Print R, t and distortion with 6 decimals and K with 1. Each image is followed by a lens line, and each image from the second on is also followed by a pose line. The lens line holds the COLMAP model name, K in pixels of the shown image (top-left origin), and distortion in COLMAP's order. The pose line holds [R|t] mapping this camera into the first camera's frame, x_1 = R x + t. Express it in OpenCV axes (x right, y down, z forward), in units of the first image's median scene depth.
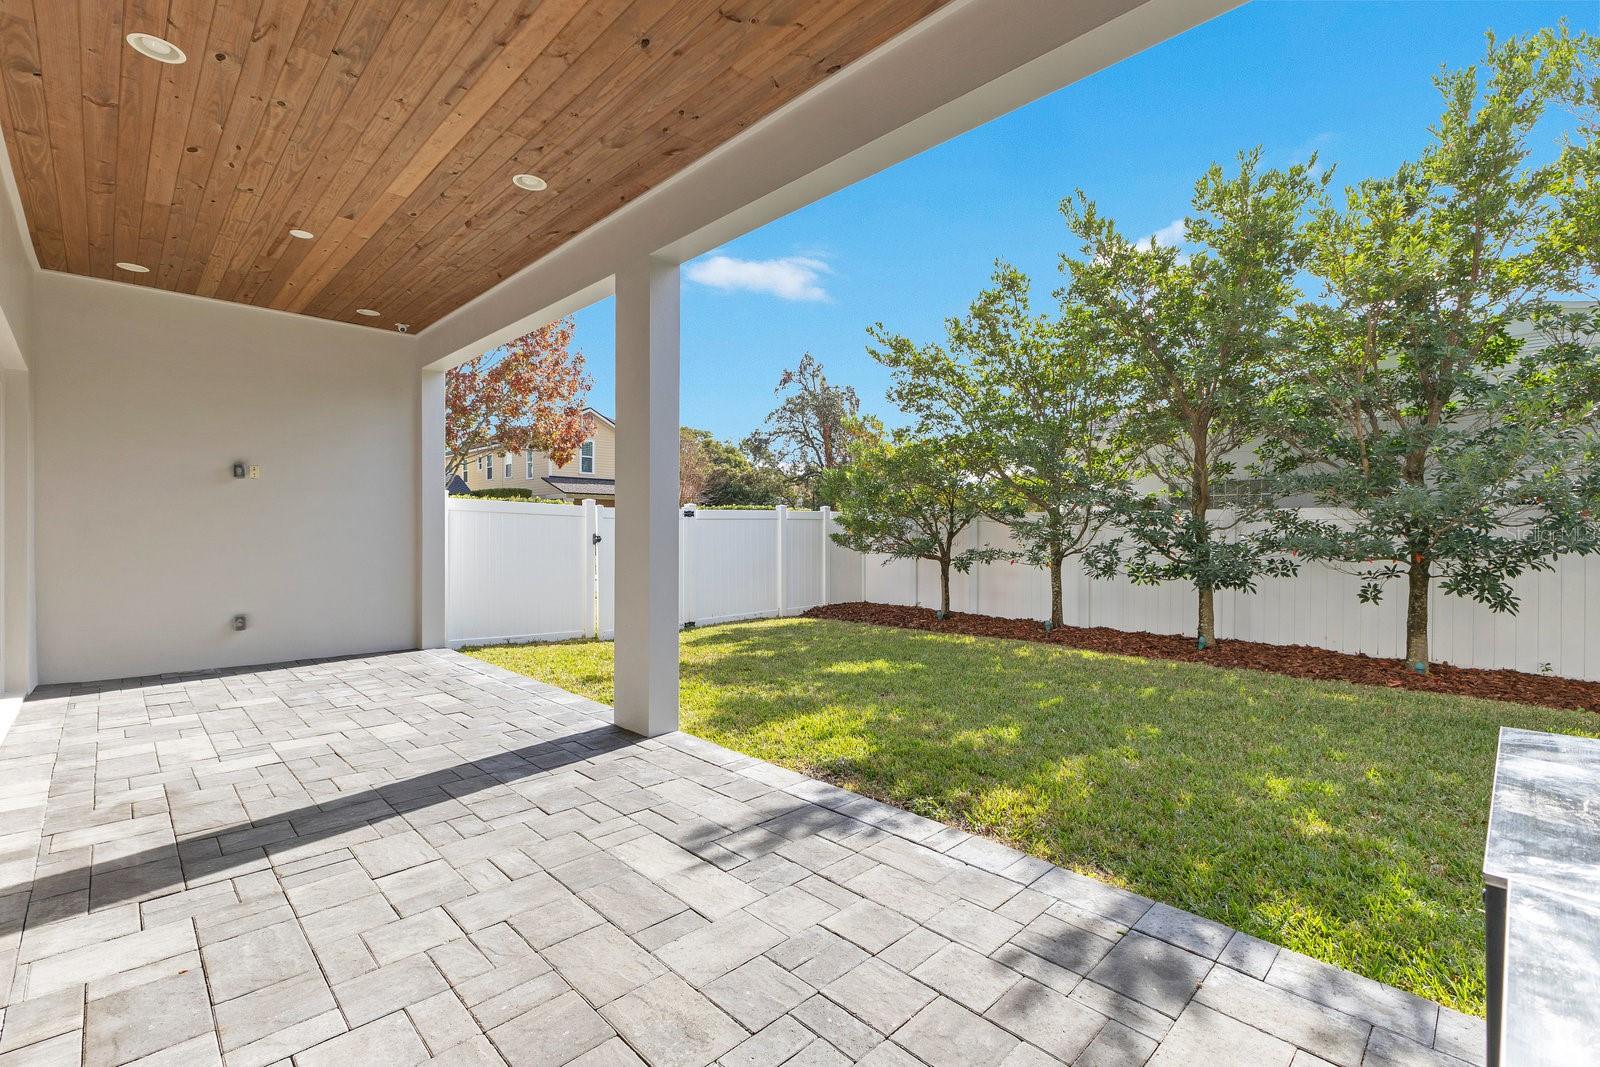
lens RADIAL K [[714.0, 0, 806.1], [0, 714.0, 528.6], [0, 0, 1]] dist [0.010244, -0.000546]
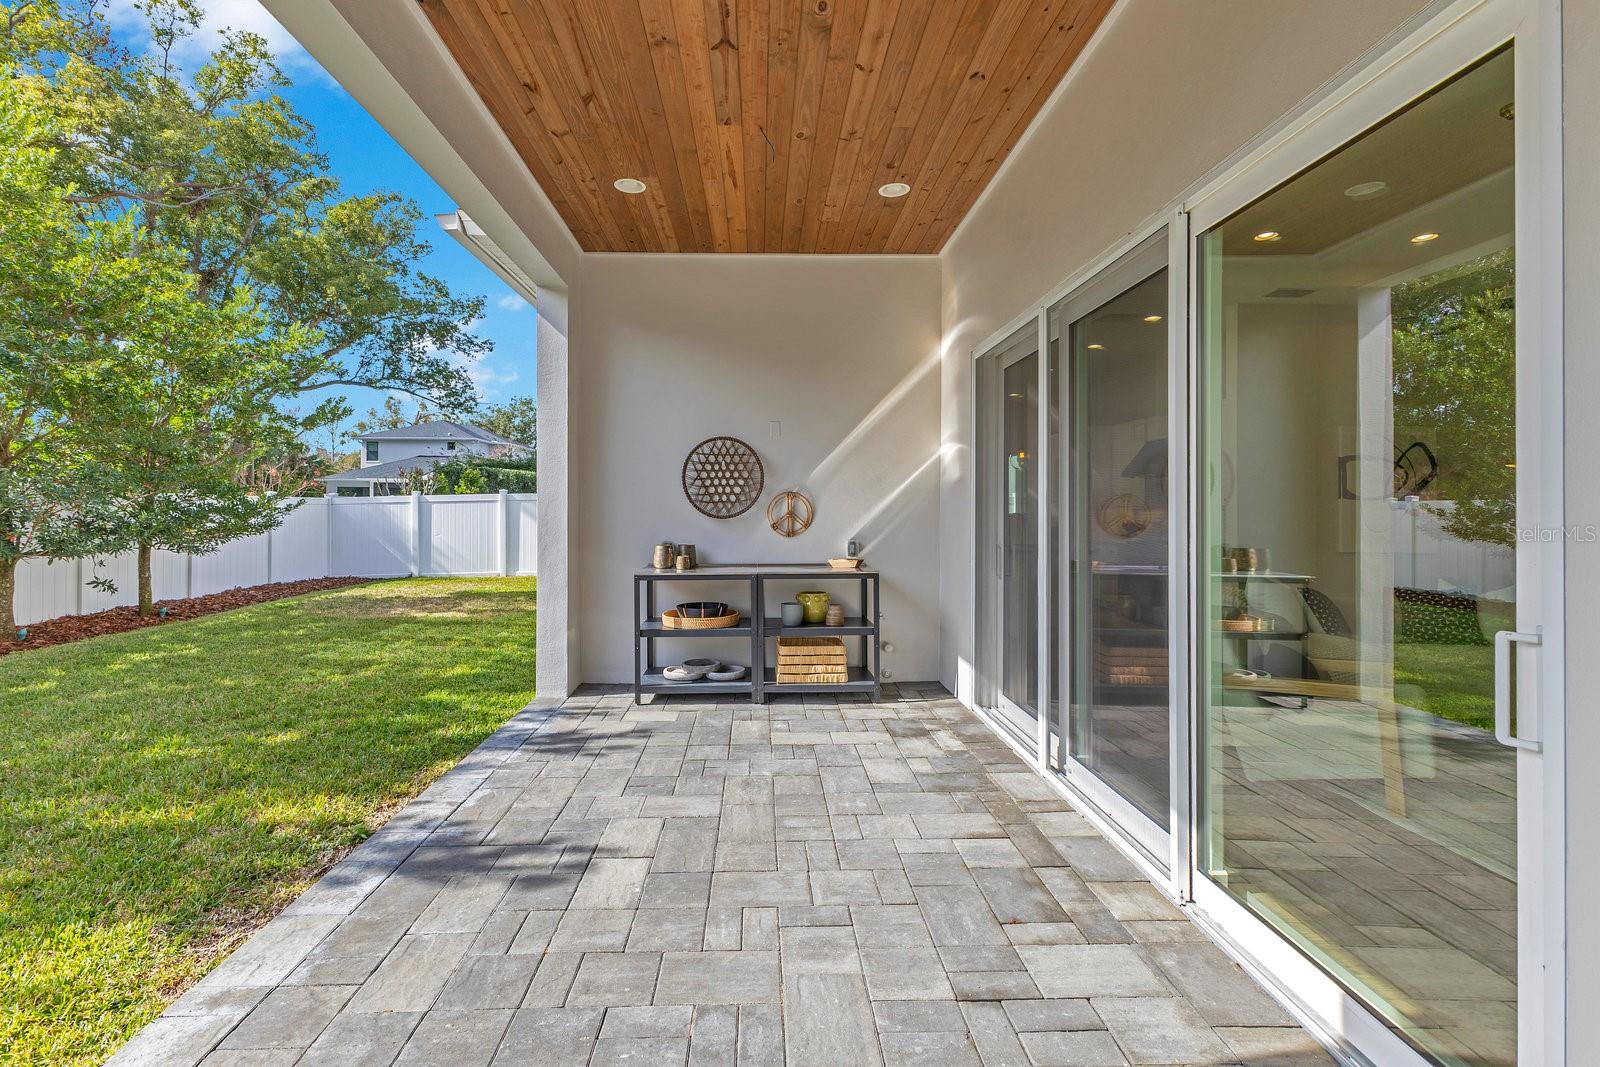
lens RADIAL K [[714.0, 0, 766.6], [0, 714.0, 506.8], [0, 0, 1]] dist [0.010244, -0.000546]
pose [[-0.721976, -0.005580, 0.691896, -0.830004], [-0.009964, 0.999948, -0.002333, -0.025001], [-0.691846, -0.008578, -0.721994, 1.276207]]
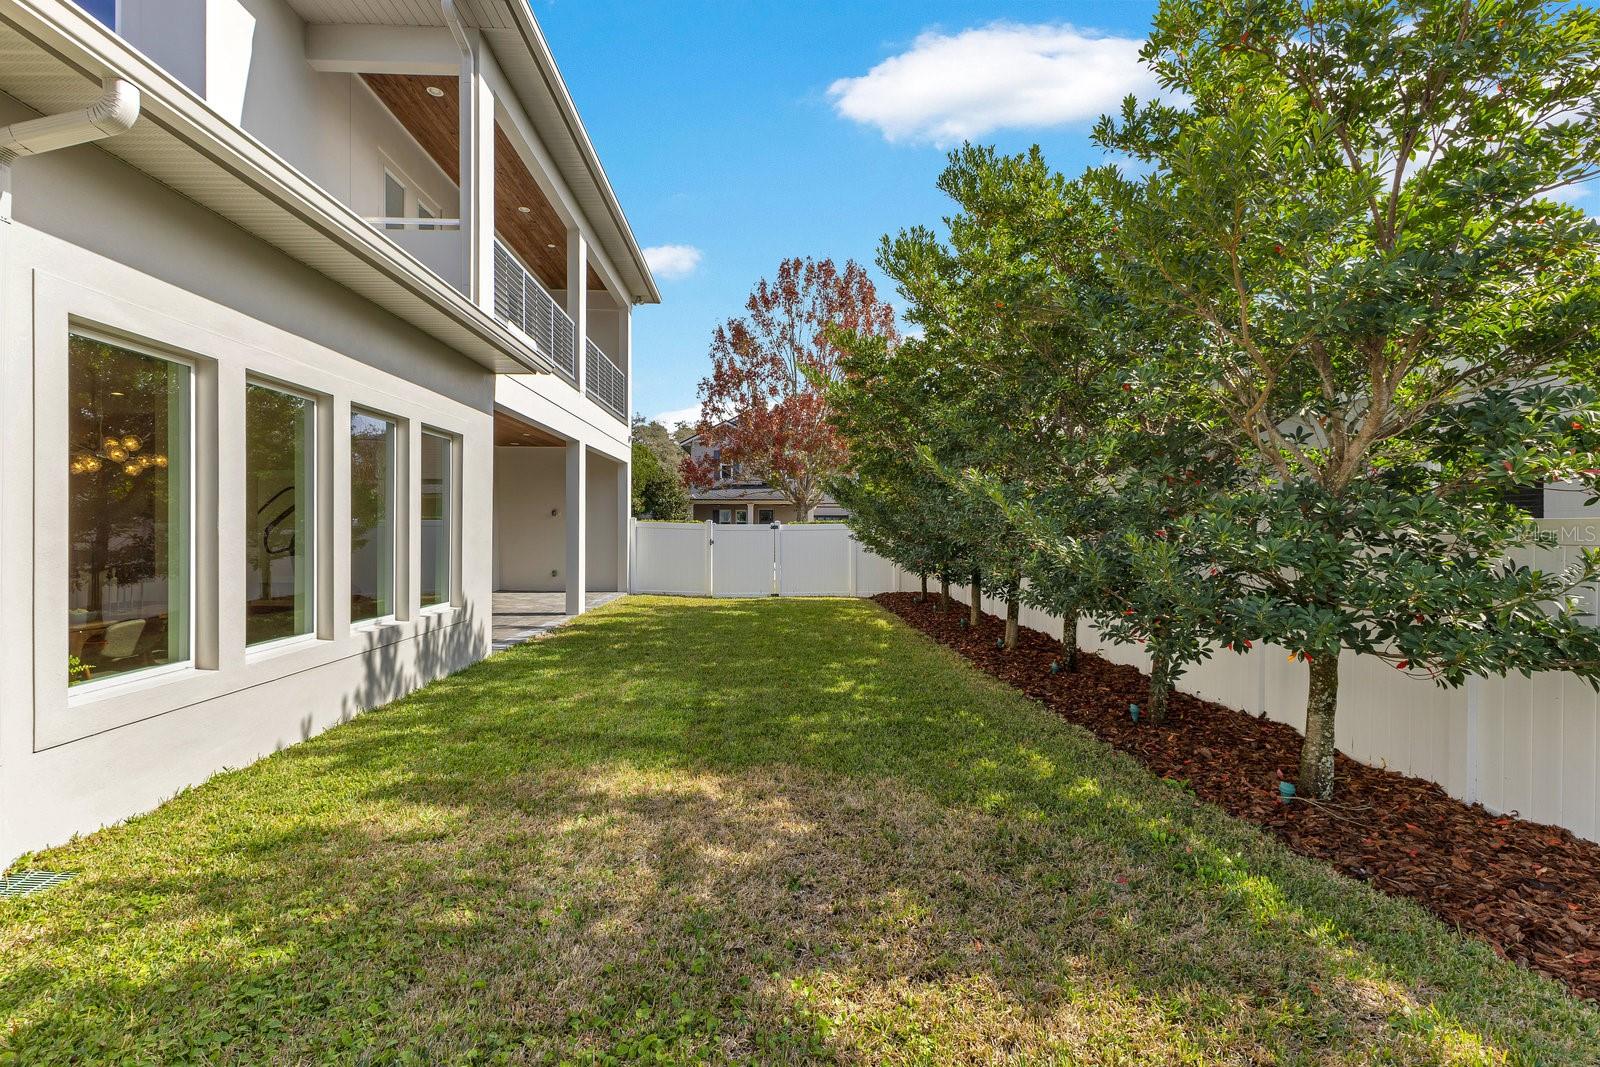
lens RADIAL K [[735.5, 0, 794.0], [0, 735.5, 526.8], [0, 0, 1]] dist [0.002048, -0.000008]
pose [[0.729769, -0.008579, -0.683640, 3.107935], [0.008052, 0.999960, -0.003953, -0.044652], [0.683646, -0.002620, 0.729809, -0.647674]]
